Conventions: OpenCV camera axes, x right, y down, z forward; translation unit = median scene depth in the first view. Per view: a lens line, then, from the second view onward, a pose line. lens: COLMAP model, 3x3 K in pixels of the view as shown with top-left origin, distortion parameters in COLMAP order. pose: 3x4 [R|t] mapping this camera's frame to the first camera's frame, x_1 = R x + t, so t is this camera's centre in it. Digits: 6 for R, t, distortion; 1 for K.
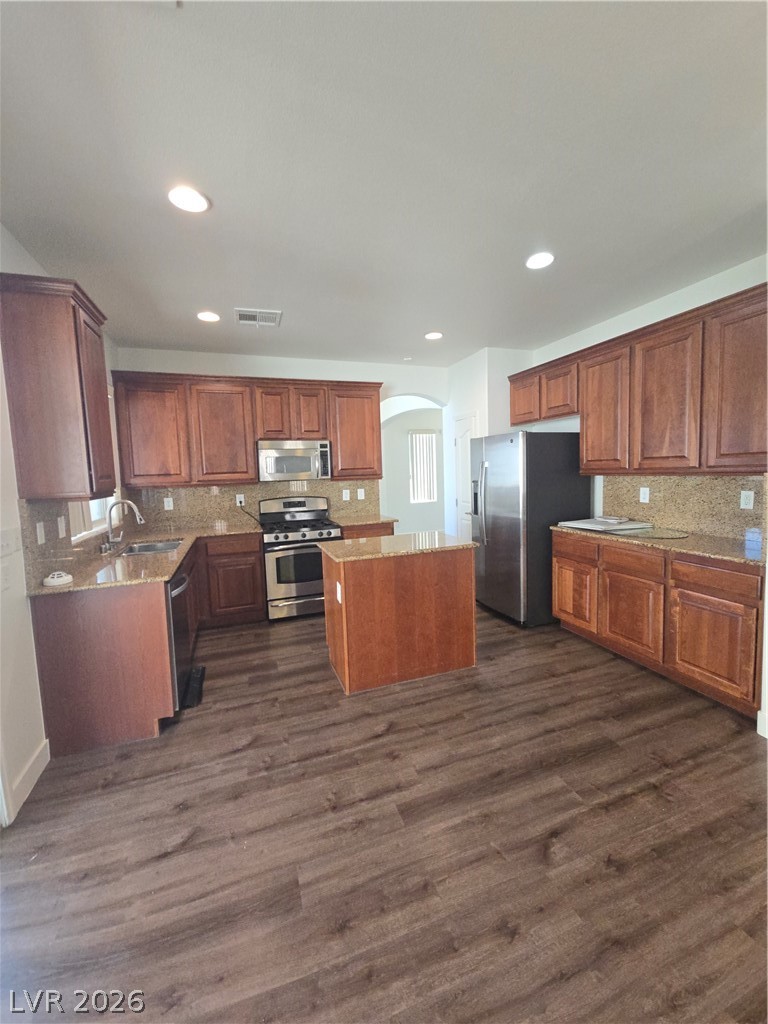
lens RADIAL K [[414.6, 0, 388.0], [0, 414.6, 505.2], [0, 0, 1]] dist [0.015595, -0.013279]
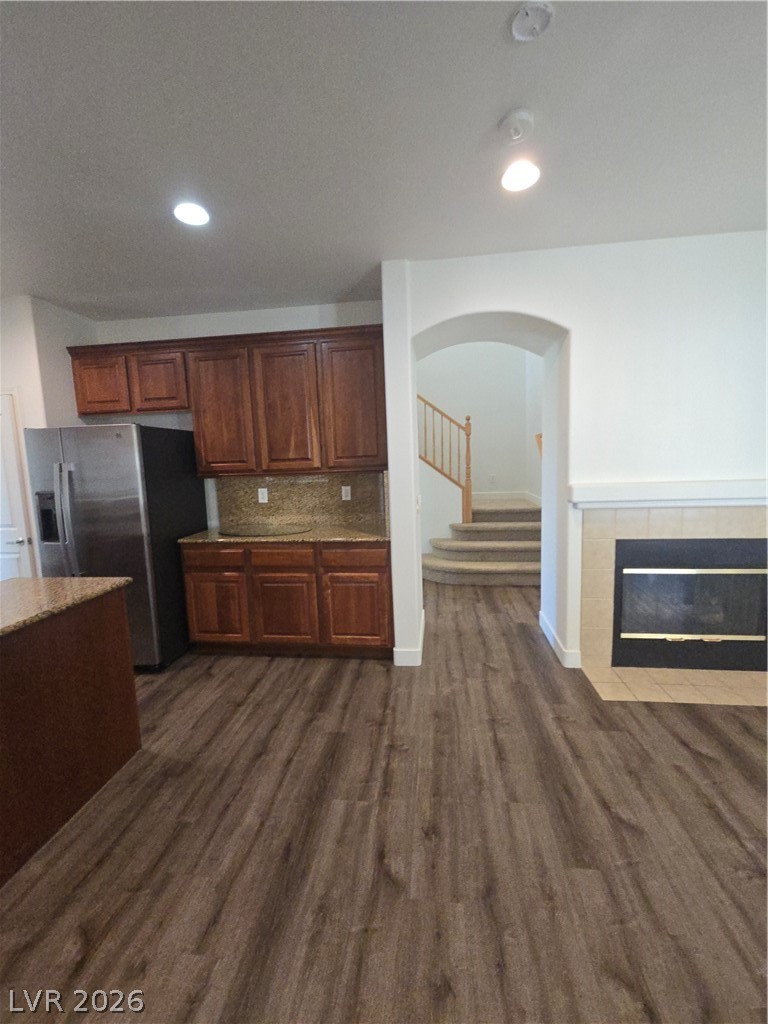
lens RADIAL K [[414.6, 0, 388.0], [0, 414.6, 505.2], [0, 0, 1]] dist [0.015595, -0.013279]
pose [[0.450032, -0.083300, 0.889119, -0.223839], [0.096074, 0.994377, 0.044534, -0.021231], [-0.887829, 0.065380, 0.455505, 0.315360]]
